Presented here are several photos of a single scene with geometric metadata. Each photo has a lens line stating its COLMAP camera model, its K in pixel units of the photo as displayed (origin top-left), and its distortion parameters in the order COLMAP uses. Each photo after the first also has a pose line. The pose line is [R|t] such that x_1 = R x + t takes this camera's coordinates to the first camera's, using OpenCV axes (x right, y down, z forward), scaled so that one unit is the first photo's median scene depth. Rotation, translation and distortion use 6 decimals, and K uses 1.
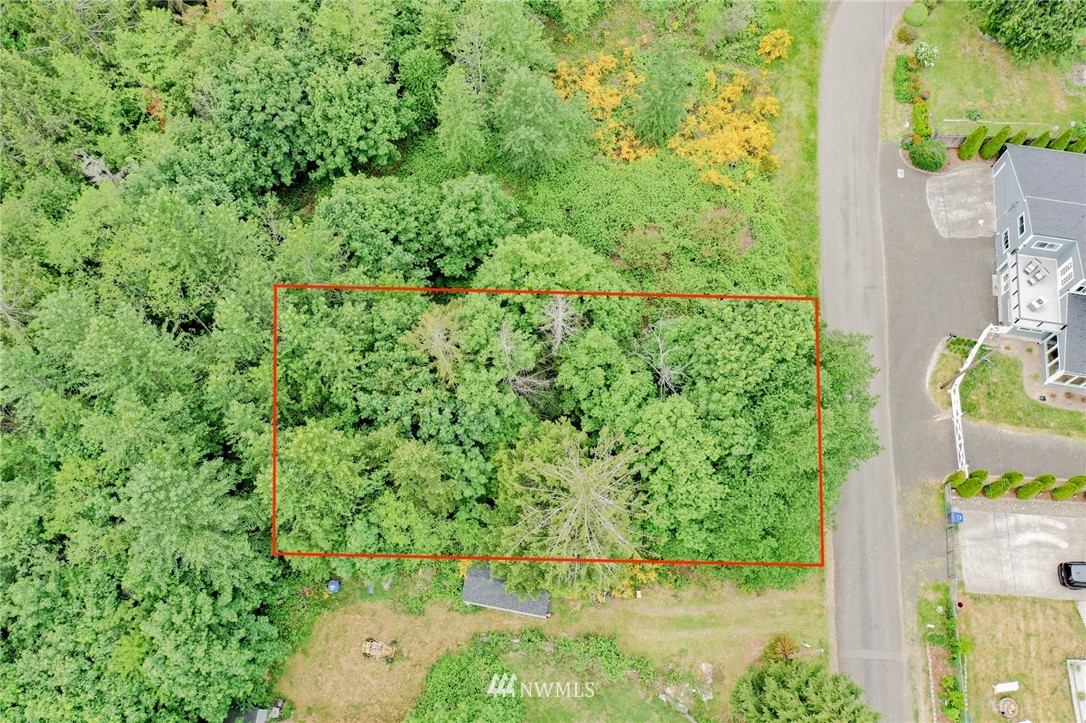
lens RADIAL K [[846.7, 0, 537.8], [0, 846.7, 363.6], [0, 0, 1]] dist [-0.004043, -0.004678]
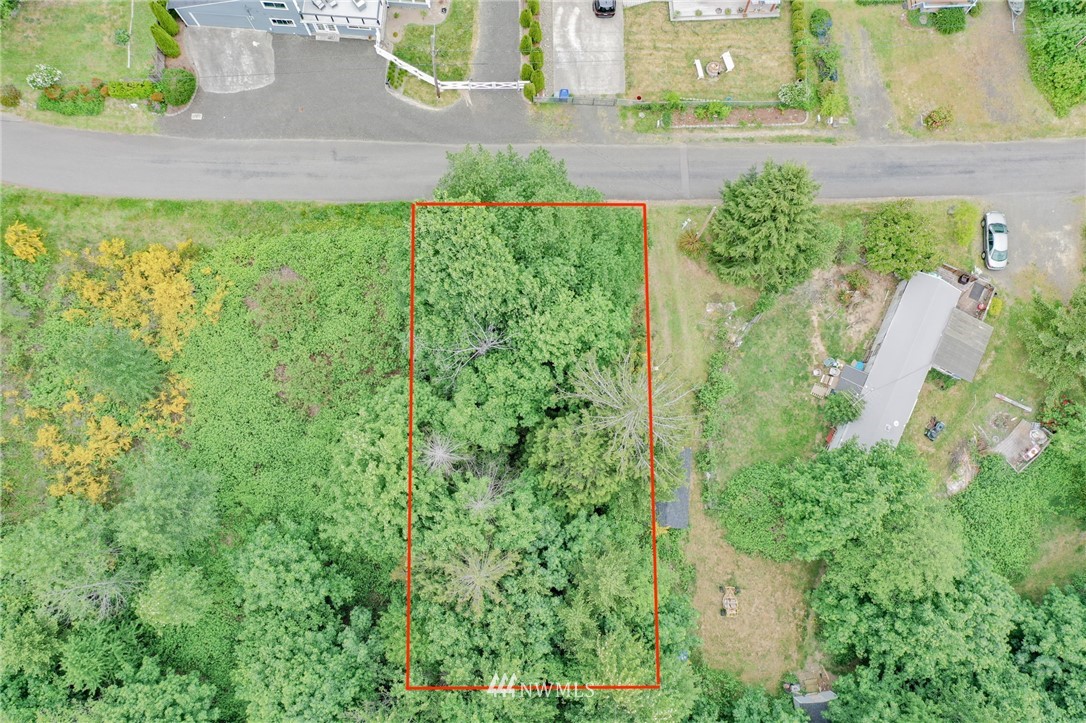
lens RADIAL K [[846.7, 0, 537.8], [0, 846.7, 363.6], [0, 0, 1]] dist [-0.004043, -0.004678]
pose [[-0.101409, -0.981535, 0.162187, -0.034295], [0.911658, -0.026425, 0.410099, -0.285311], [-0.398241, 0.189447, 0.897505, 0.057534]]
